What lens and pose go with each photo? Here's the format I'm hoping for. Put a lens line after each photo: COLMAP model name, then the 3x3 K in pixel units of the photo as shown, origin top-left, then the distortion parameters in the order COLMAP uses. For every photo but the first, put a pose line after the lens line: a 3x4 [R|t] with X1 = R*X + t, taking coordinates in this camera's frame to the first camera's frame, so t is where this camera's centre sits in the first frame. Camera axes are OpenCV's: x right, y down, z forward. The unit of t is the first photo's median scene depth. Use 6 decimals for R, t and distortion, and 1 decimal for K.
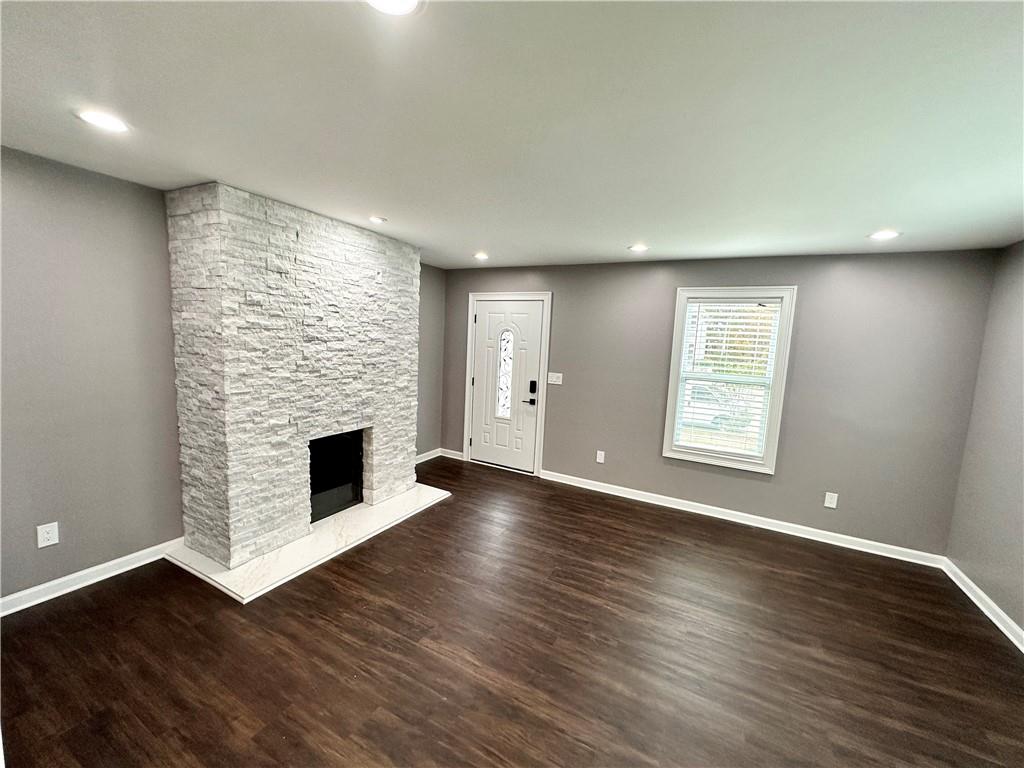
lens RADIAL K [[406.8, 0, 514.2], [0, 406.8, 379.2], [0, 0, 1]] dist [-0.001547, 0.000670]
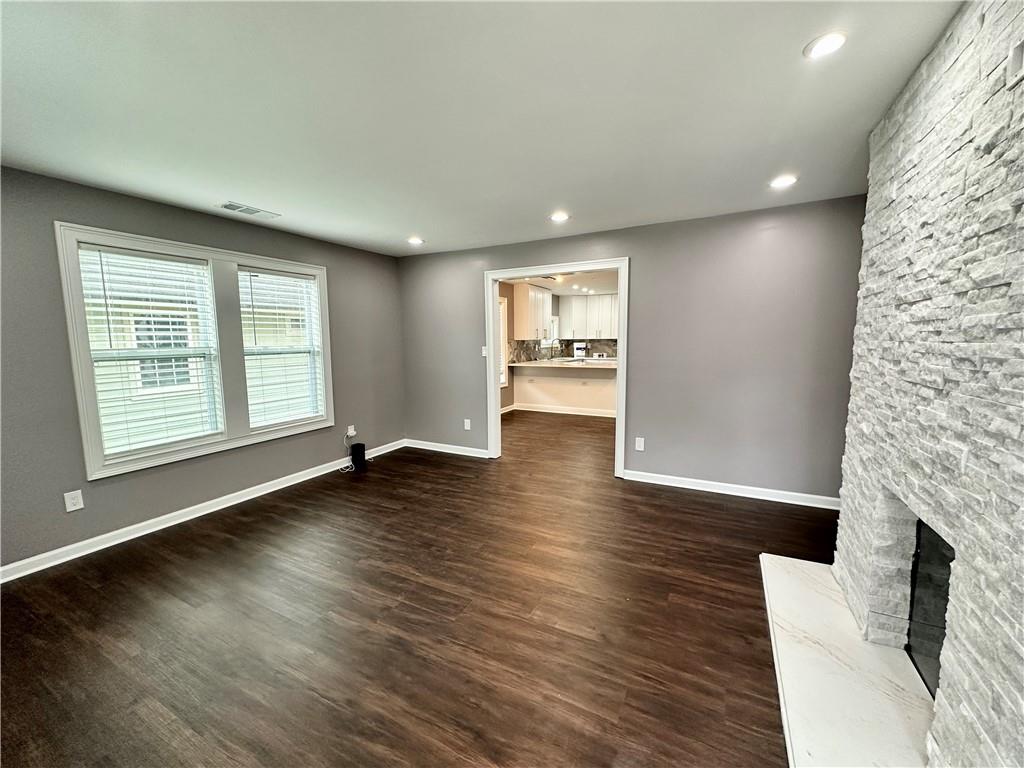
lens RADIAL K [[406.8, 0, 507.7], [0, 406.8, 382.2], [0, 0, 1]] dist [-0.001547, 0.000670]
pose [[-0.999287, -0.037686, 0.002142, 0.026697], [-0.036368, 0.976432, 0.212740, -0.097644], [-0.010108, 0.212511, -0.977106, 1.699303]]
